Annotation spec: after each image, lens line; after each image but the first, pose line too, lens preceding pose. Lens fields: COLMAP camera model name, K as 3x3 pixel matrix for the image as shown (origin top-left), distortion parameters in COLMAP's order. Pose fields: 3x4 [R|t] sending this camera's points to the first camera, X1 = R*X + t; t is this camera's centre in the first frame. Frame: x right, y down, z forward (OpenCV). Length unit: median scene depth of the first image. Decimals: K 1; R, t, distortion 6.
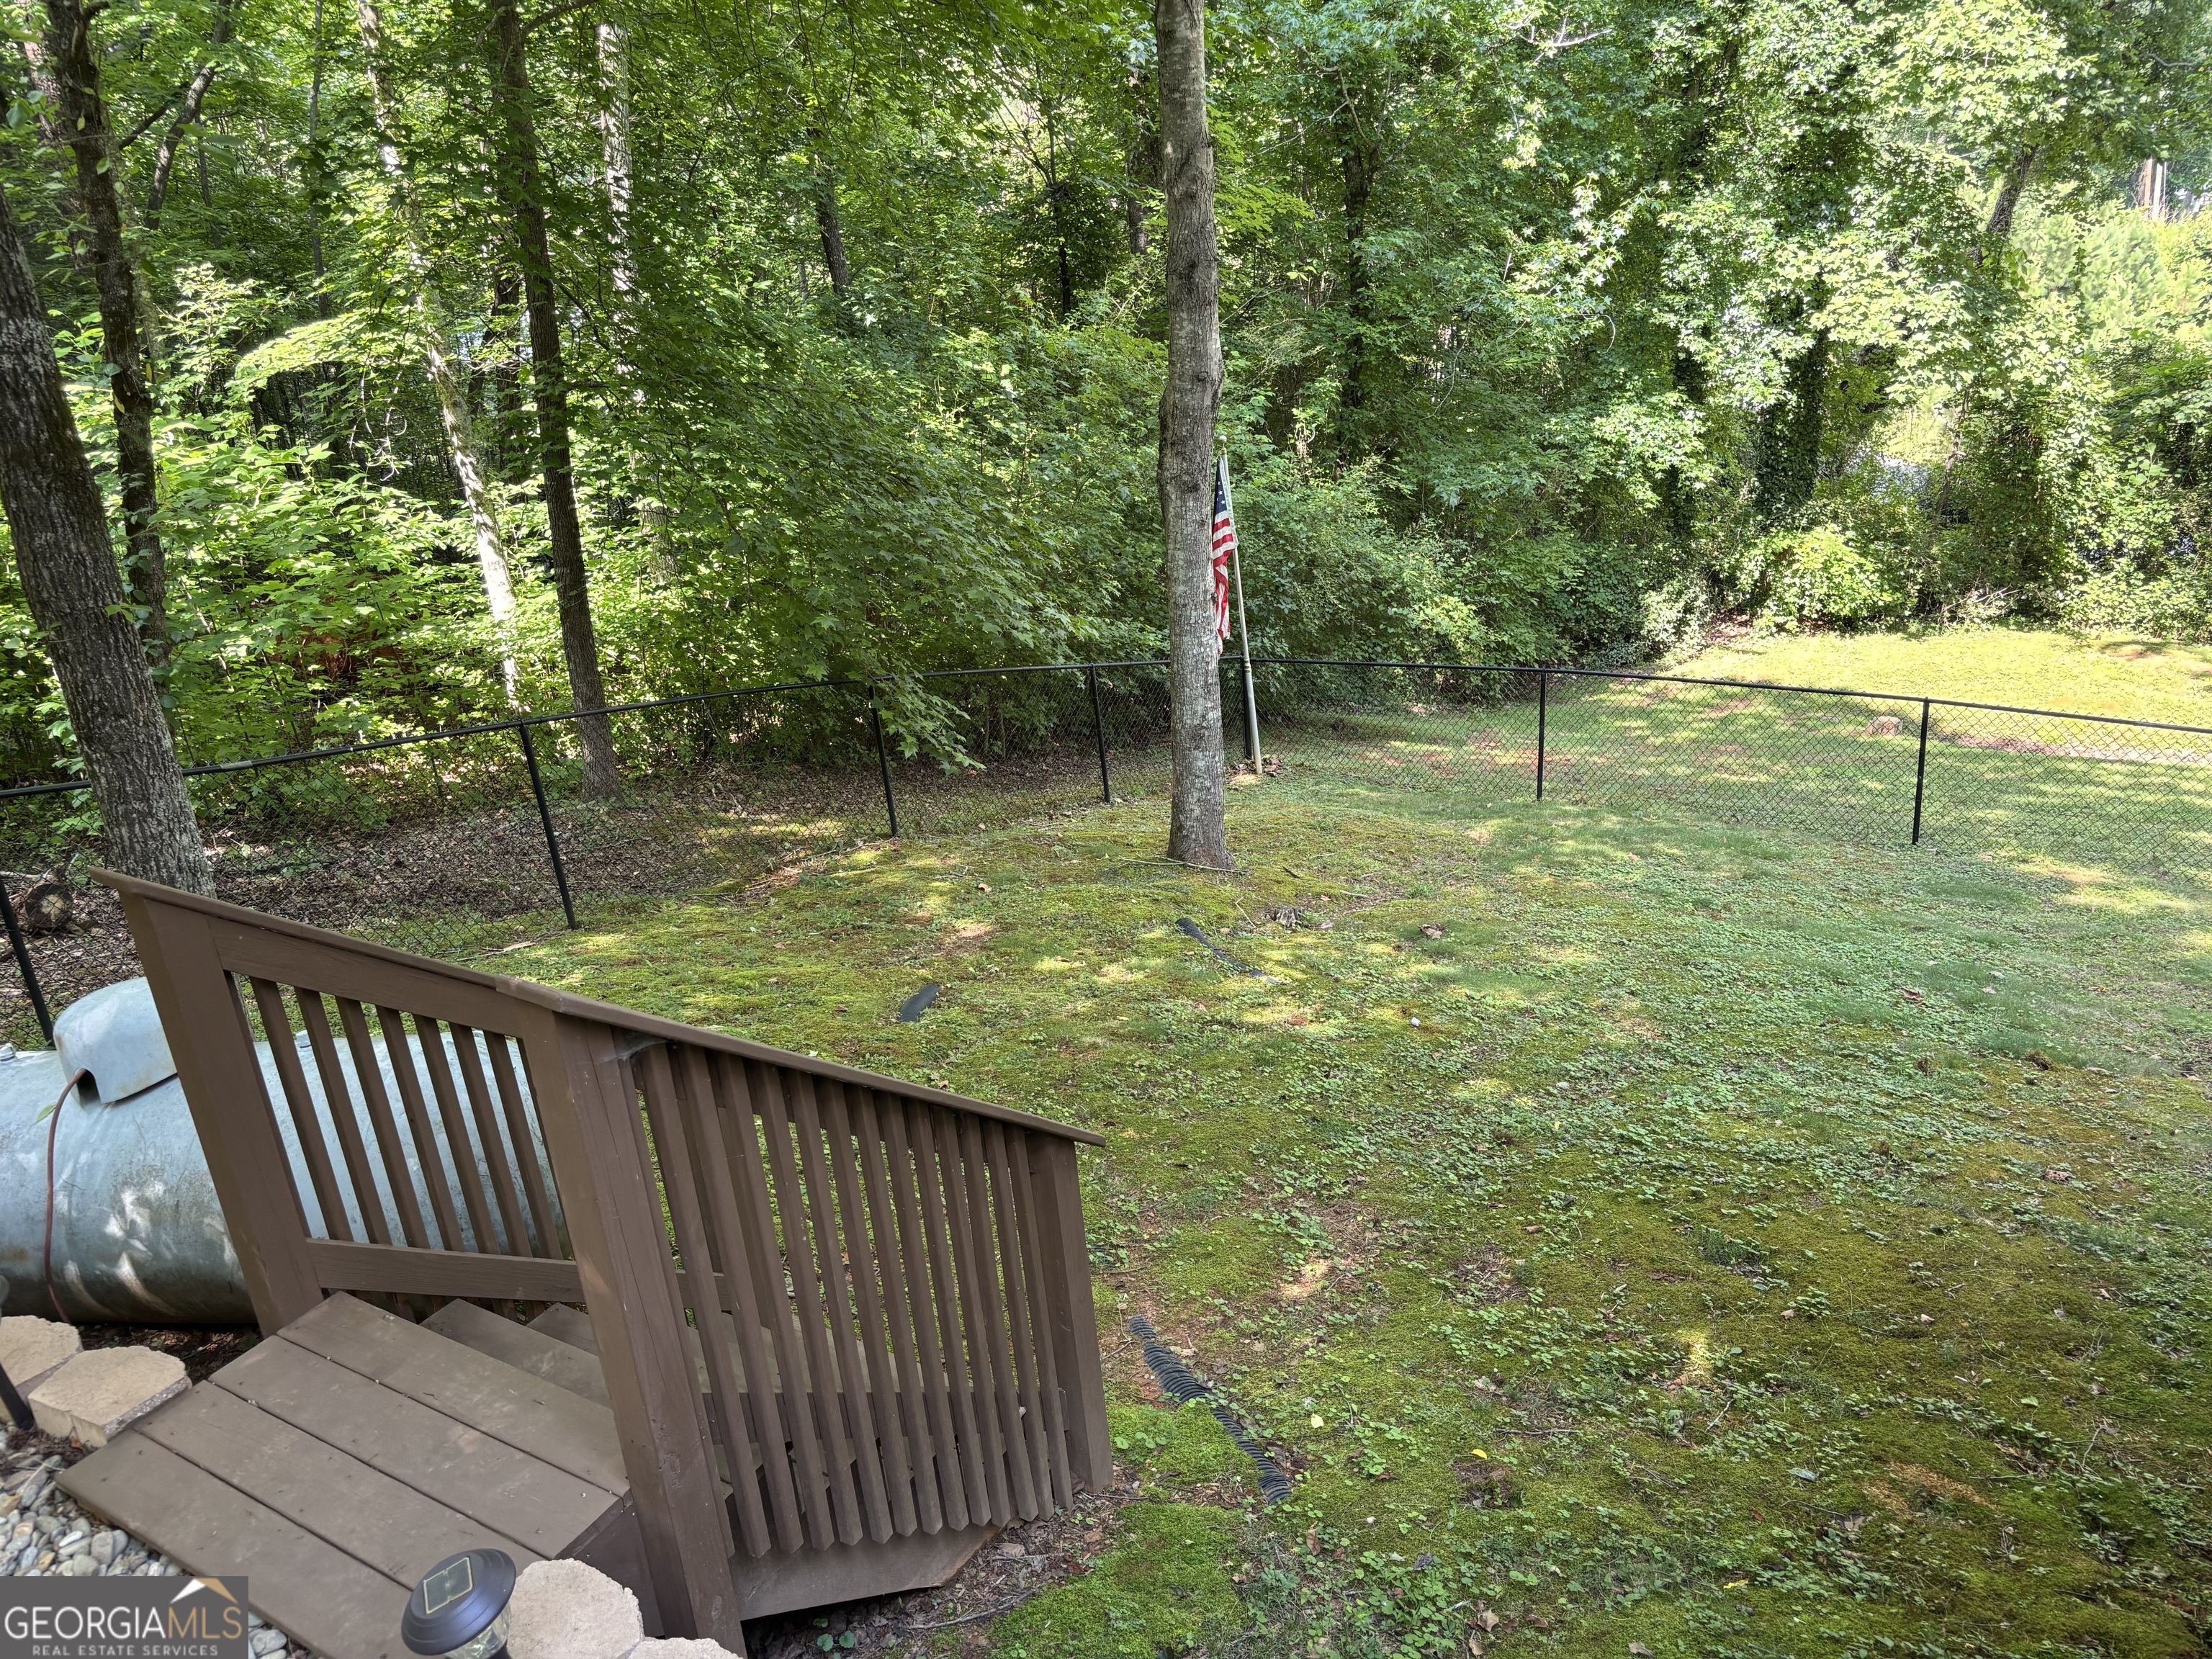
lens RADIAL K [[1678.8, 0, 1080.1], [0, 1678.8, 826.3], [0, 0, 1]] dist [0.082257, -0.073317]
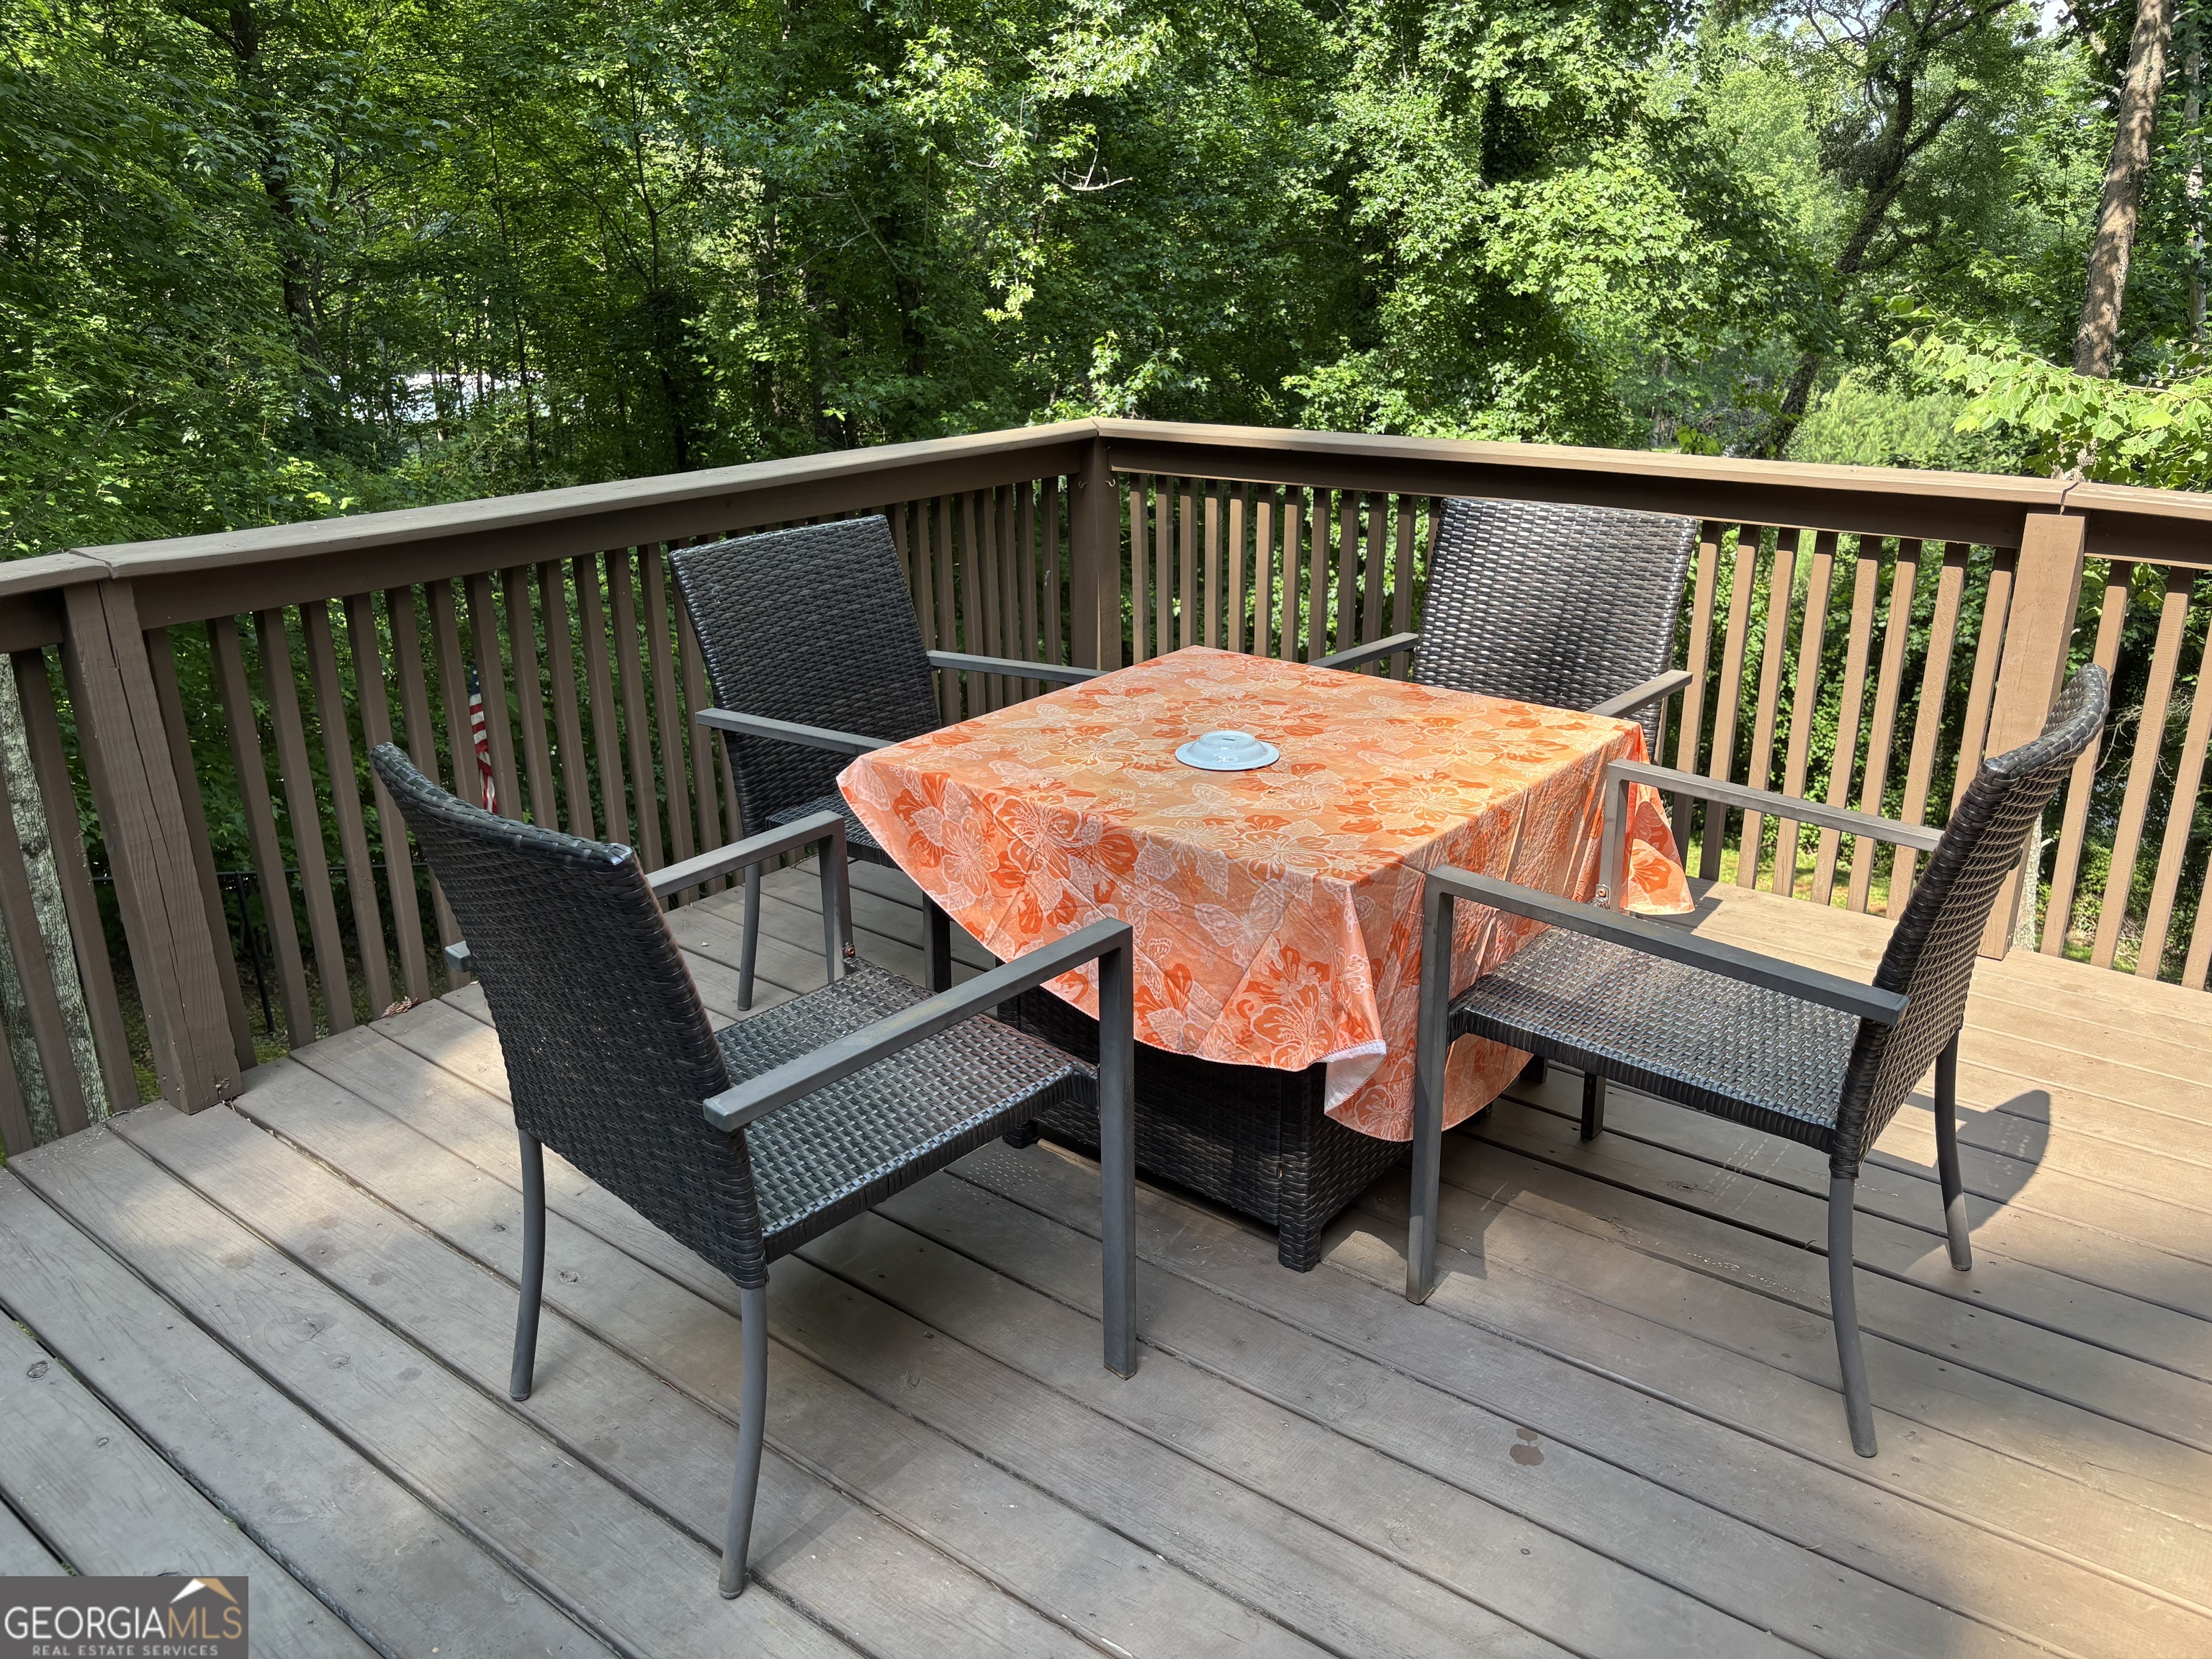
lens RADIAL K [[1680.6, 0, 1110.9], [0, 1680.6, 821.2], [0, 0, 1]] dist [-0.008807, 0.092606]
pose [[0.998222, 0.058912, 0.009019, 0.255022], [-0.058299, 0.996643, -0.057482, -0.067655], [-0.012375, 0.056854, 0.998306, 0.123310]]
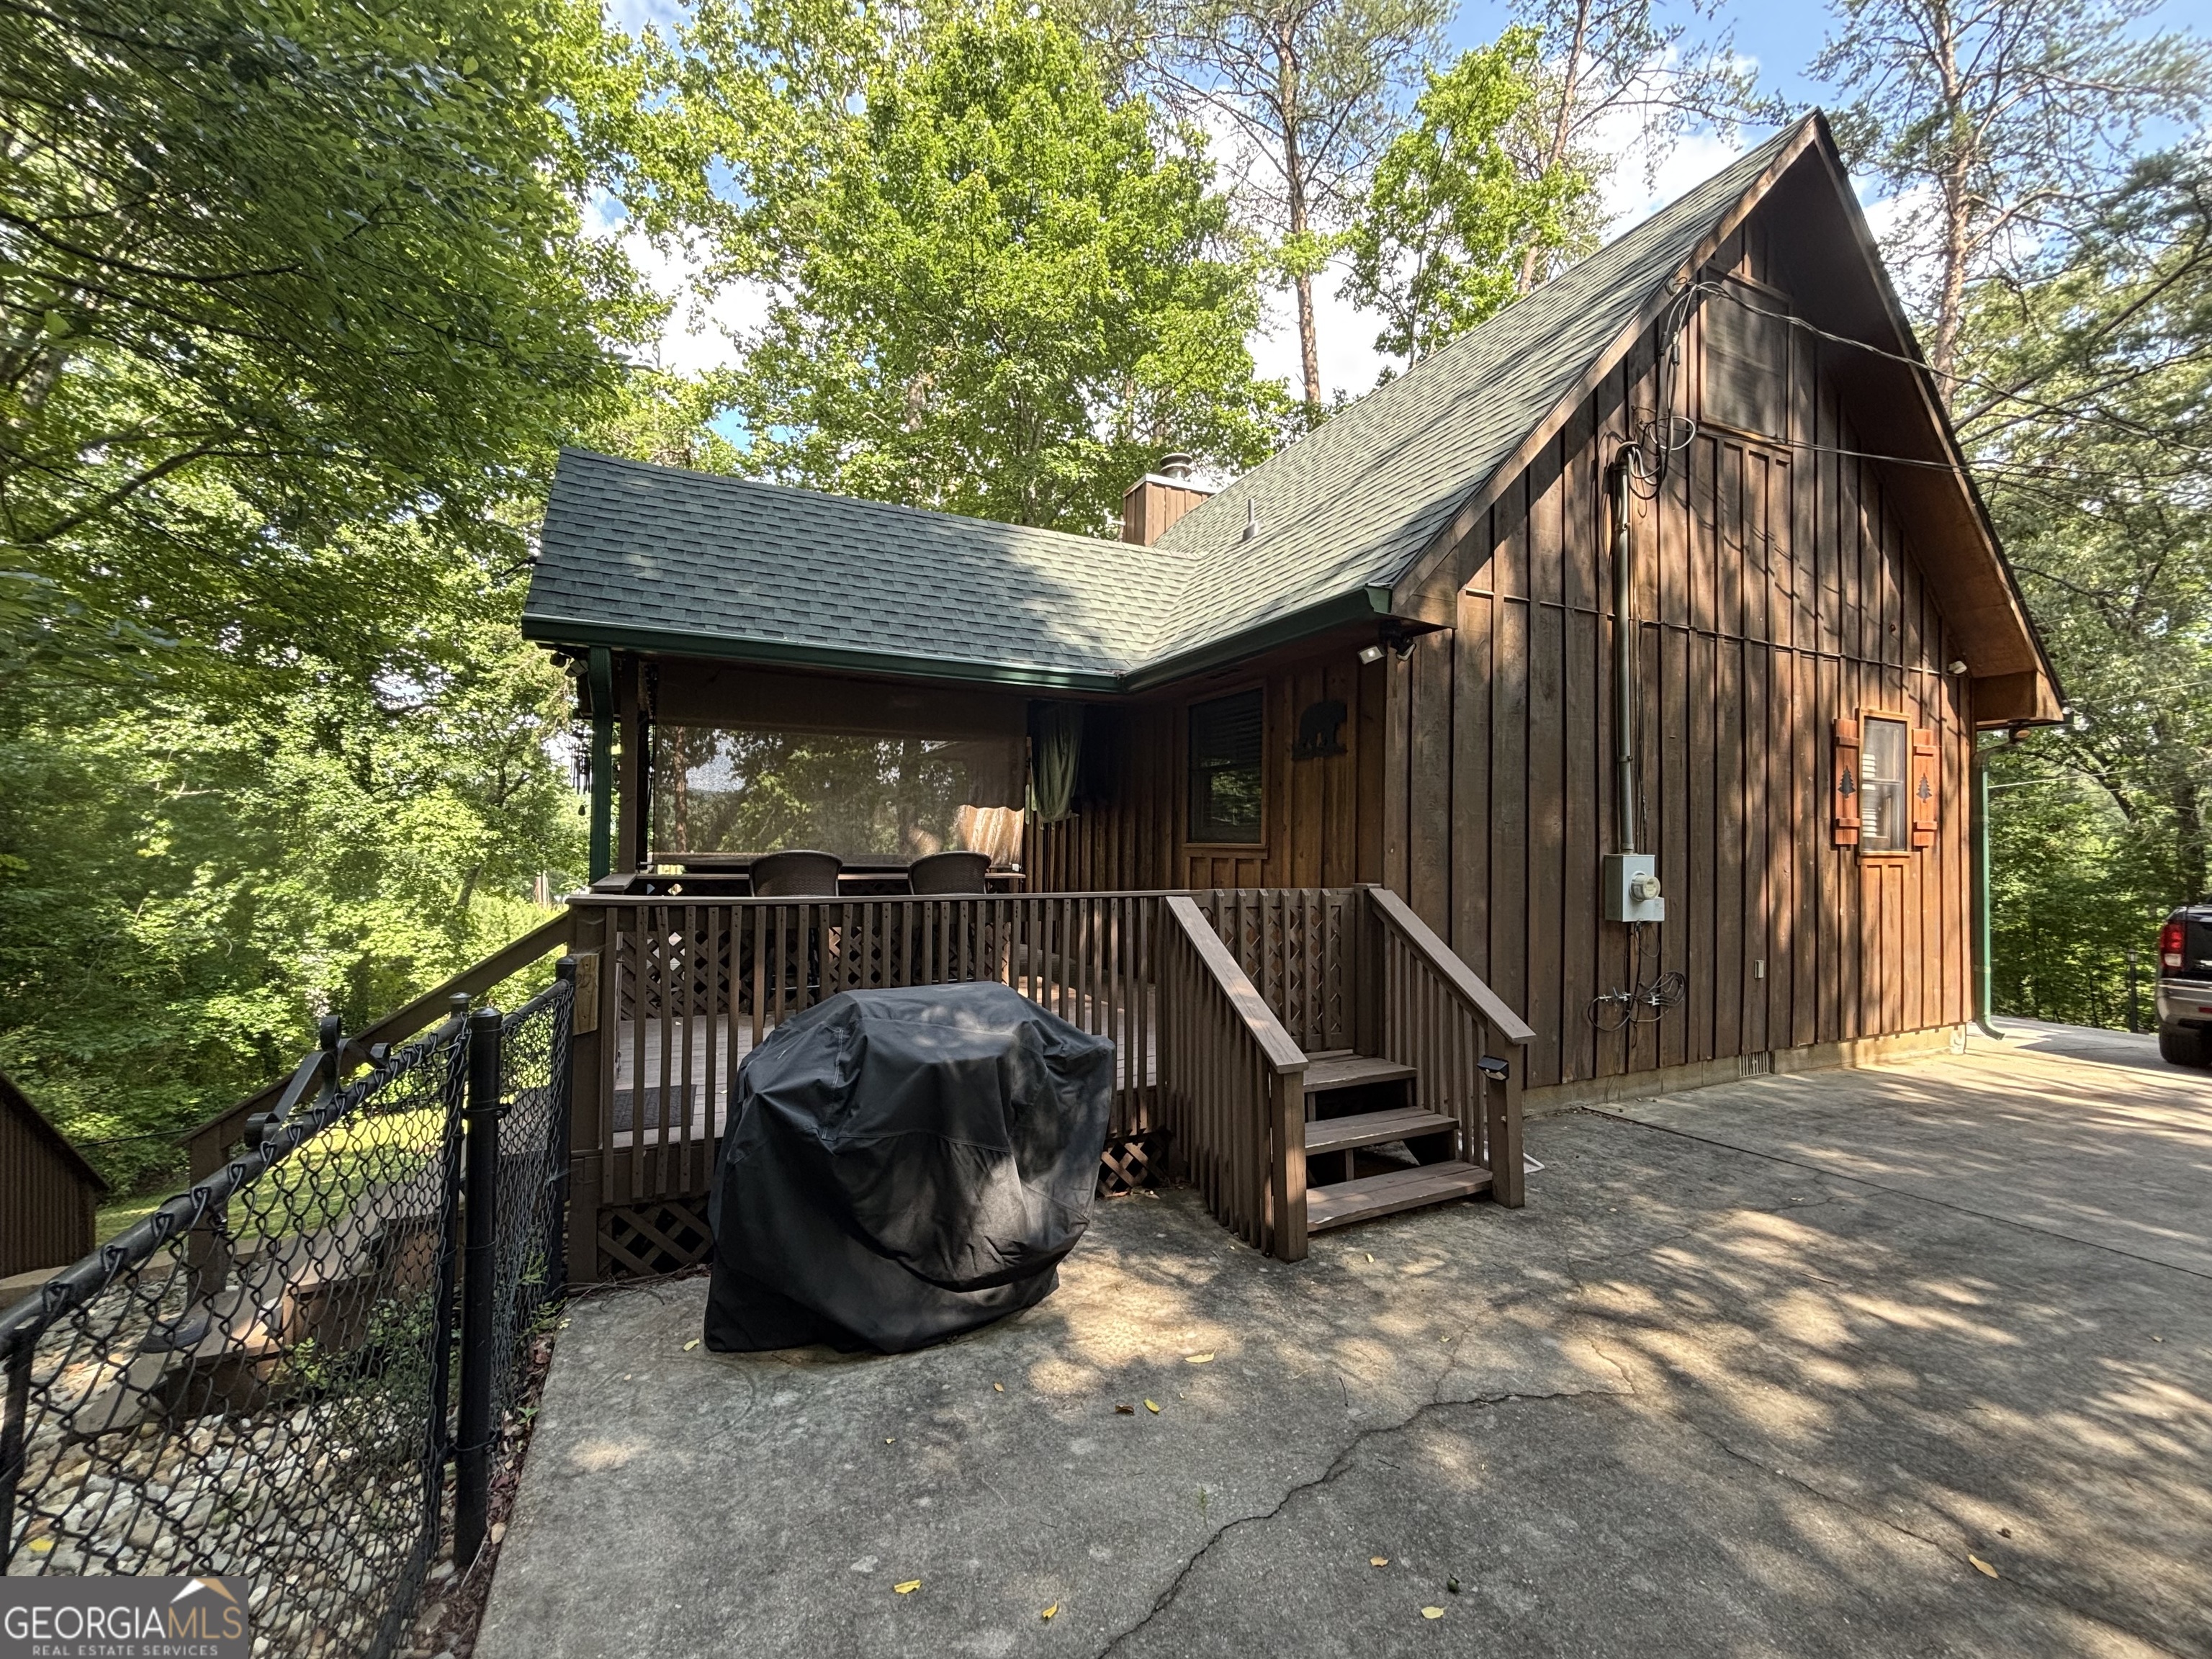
lens RADIAL K [[898.5, 0, 1106.0], [0, 898.5, 829.5], [0, 0, 1]] dist [0.000460, 0.003643]
pose [[0.464600, 0.096304, 0.880268, -0.076951], [0.276520, 0.928581, -0.247535, 0.060225], [-0.841239, 0.358417, 0.404789, -0.141778]]
